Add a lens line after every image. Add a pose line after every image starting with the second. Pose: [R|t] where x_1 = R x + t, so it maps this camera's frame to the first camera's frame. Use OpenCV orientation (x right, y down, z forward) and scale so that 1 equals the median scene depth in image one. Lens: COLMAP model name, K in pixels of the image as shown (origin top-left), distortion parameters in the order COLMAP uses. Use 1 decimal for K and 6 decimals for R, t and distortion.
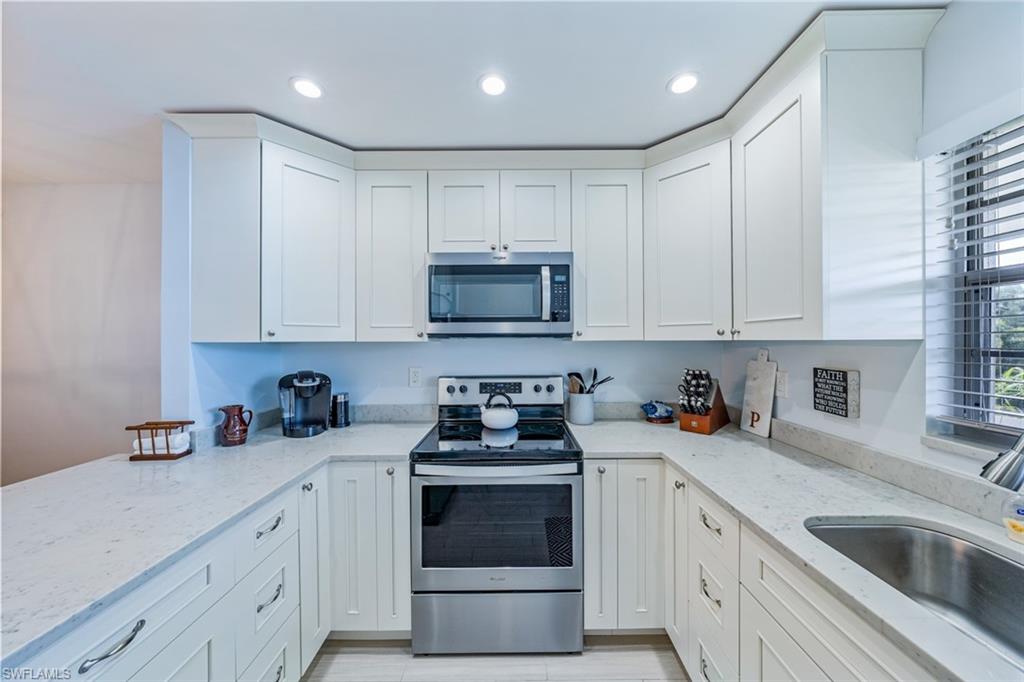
lens RADIAL K [[349.5, 0, 514.9], [0, 349.5, 340.5], [0, 0, 1]] dist [-0.003722, -0.000038]
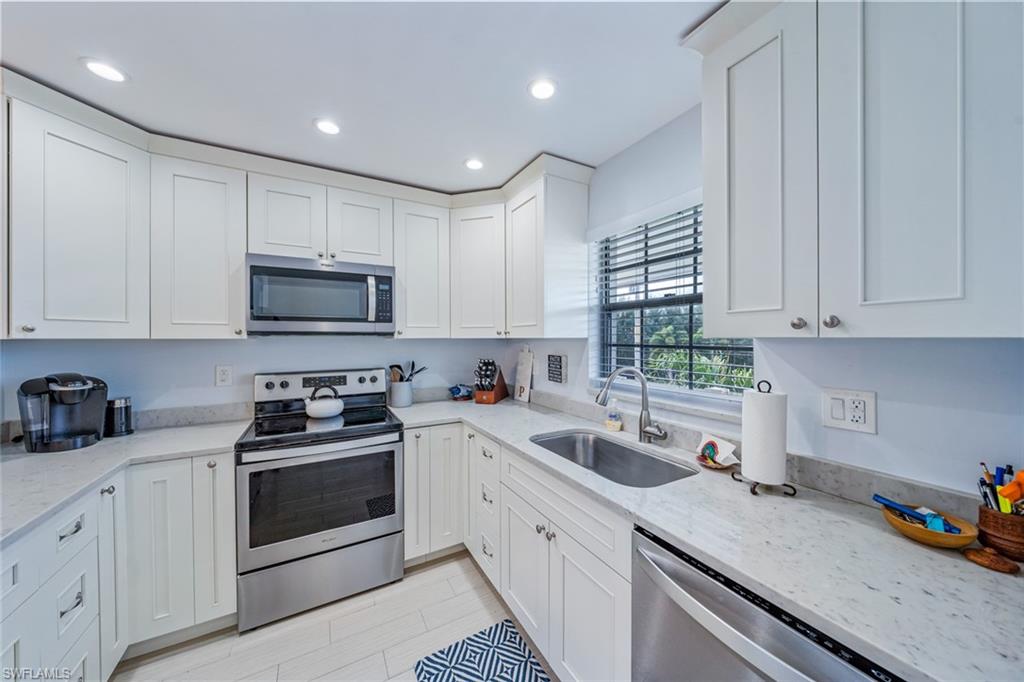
lens RADIAL K [[349.5, 0, 516.1], [0, 349.5, 340.0], [0, 0, 1]] dist [-0.003722, -0.000038]
pose [[0.871152, 0.000088, 0.491013, -0.077409], [-0.002326, 0.999989, 0.003949, 0.000673], [-0.491008, -0.004582, 0.871143, -0.332749]]
